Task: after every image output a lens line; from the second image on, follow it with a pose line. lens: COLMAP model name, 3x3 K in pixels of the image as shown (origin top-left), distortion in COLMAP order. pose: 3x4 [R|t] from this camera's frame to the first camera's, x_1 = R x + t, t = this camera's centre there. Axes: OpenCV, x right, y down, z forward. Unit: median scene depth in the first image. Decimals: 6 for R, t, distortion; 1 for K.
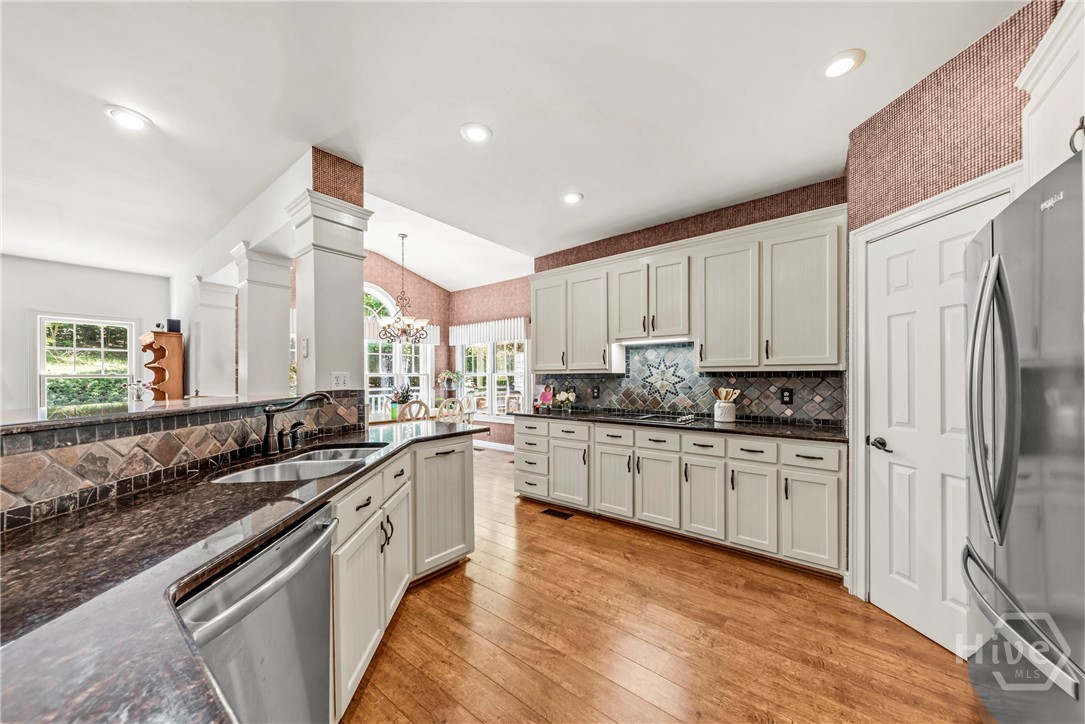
lens RADIAL K [[375.3, 0, 538.4], [0, 375.3, 370.6], [0, 0, 1]] dist [0.003253, -0.000438]
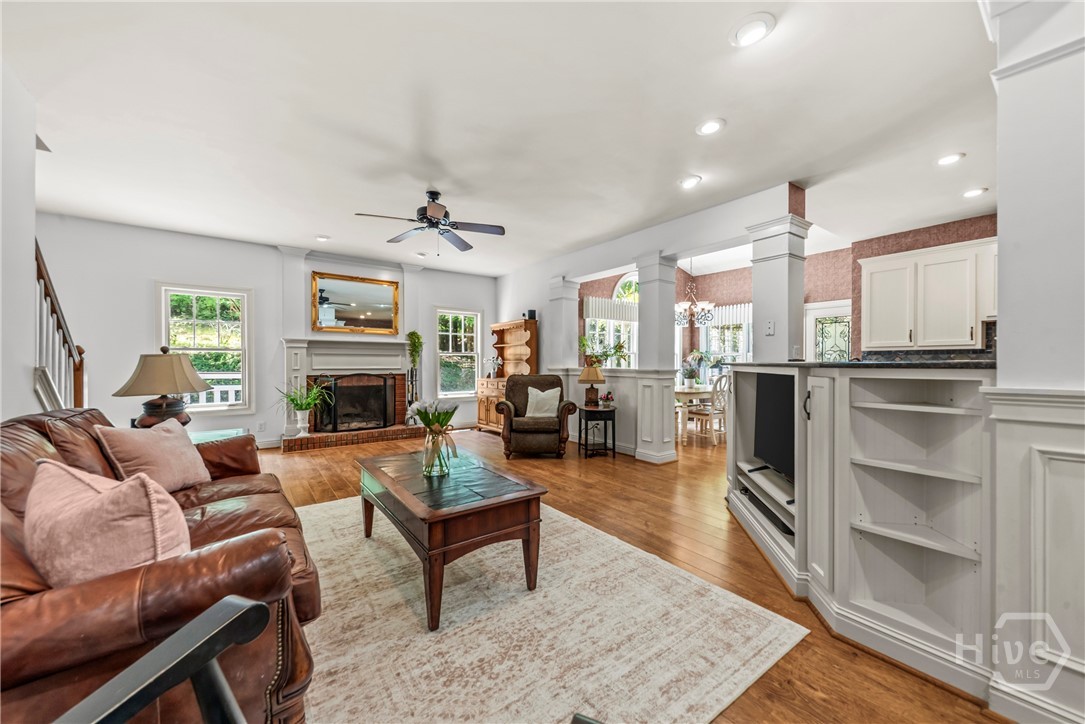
lens RADIAL K [[412.2, 0, 541.5], [0, 412.2, 368.2], [0, 0, 1]] dist [0.000580, -0.000434]
pose [[0.962894, 0.009880, -0.269700, -0.674123], [-0.001978, 0.999561, 0.029559, 0.029496], [0.269874, -0.027929, 0.962491, -0.466386]]
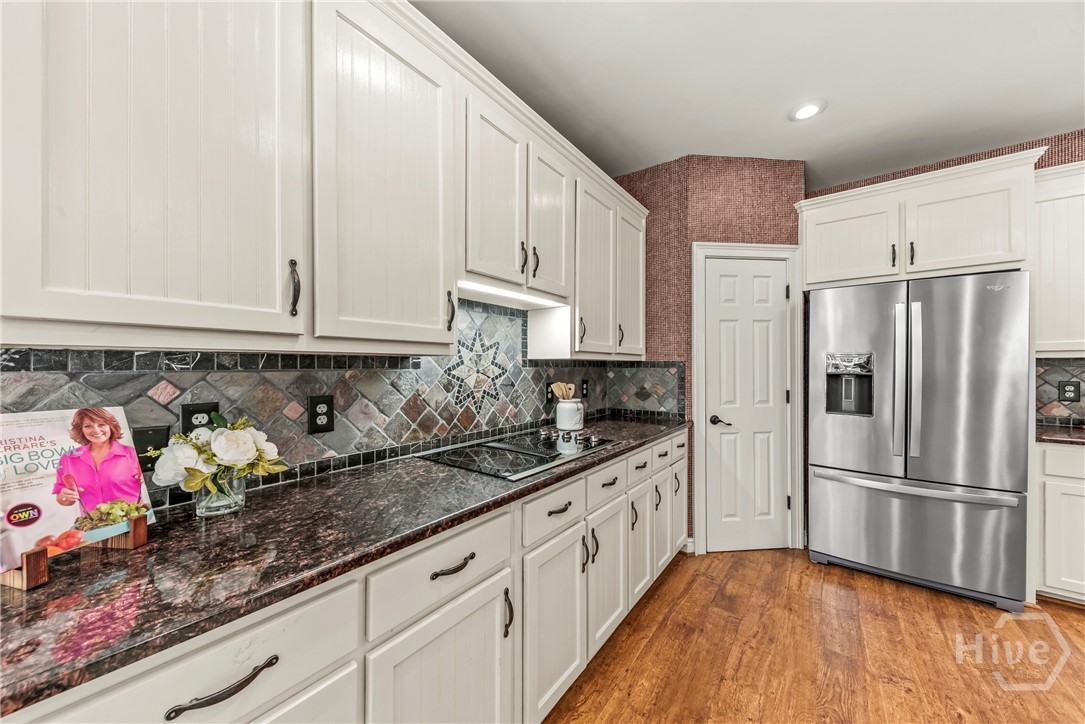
lens RADIAL K [[360.4, 0, 537.5], [0, 360.4, 364.9], [0, 0, 1]] dist [-0.009135, -0.000001]
pose [[0.002322, 0.018904, 0.999819, -0.167132], [-0.010090, 0.999771, -0.018880, 0.022638], [-0.999946, -0.010045, 0.002512, 0.895147]]
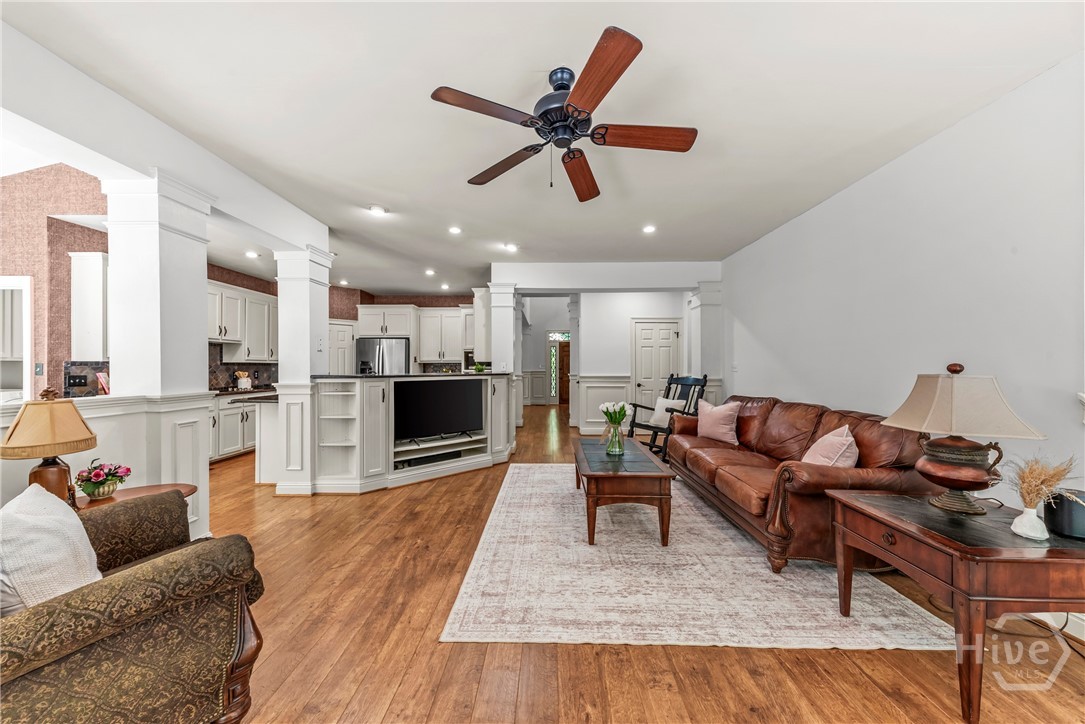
lens RADIAL K [[375.3, 0, 551.6], [0, 375.3, 366.0], [0, 0, 1]] dist [0.003253, -0.000438]
pose [[-0.626090, 0.004736, 0.779737, -1.634522], [-0.008166, 0.999887, -0.012629, 0.025834], [-0.779708, -0.014274, -0.625980, 0.826655]]
